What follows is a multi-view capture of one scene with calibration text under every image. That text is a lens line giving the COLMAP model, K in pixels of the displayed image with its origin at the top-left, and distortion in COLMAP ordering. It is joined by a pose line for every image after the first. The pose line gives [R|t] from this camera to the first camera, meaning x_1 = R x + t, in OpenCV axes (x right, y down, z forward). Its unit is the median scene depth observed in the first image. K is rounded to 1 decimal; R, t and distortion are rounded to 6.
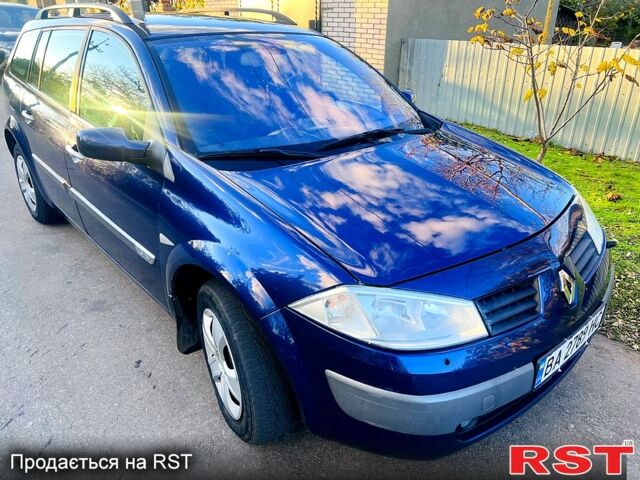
lens RADIAL K [[501.6, 0, 319.3], [0, 501.6, 241.2], [0, 0, 1]] dist [0.029938, -0.025086]
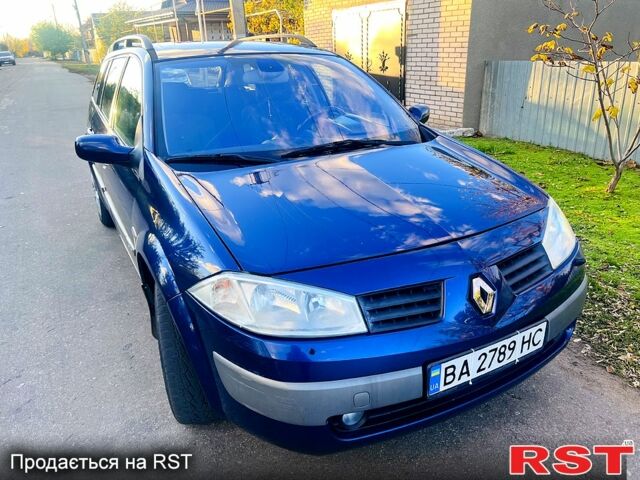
lens RADIAL K [[501.6, 0, 317.3], [0, 501.6, 236.3], [0, 0, 1]] dist [0.029938, -0.025086]
pose [[0.973108, 0.045656, -0.225779, 0.325961], [-0.059729, 0.996649, -0.055895, 0.041917], [0.222470, 0.067877, 0.972574, -0.004621]]
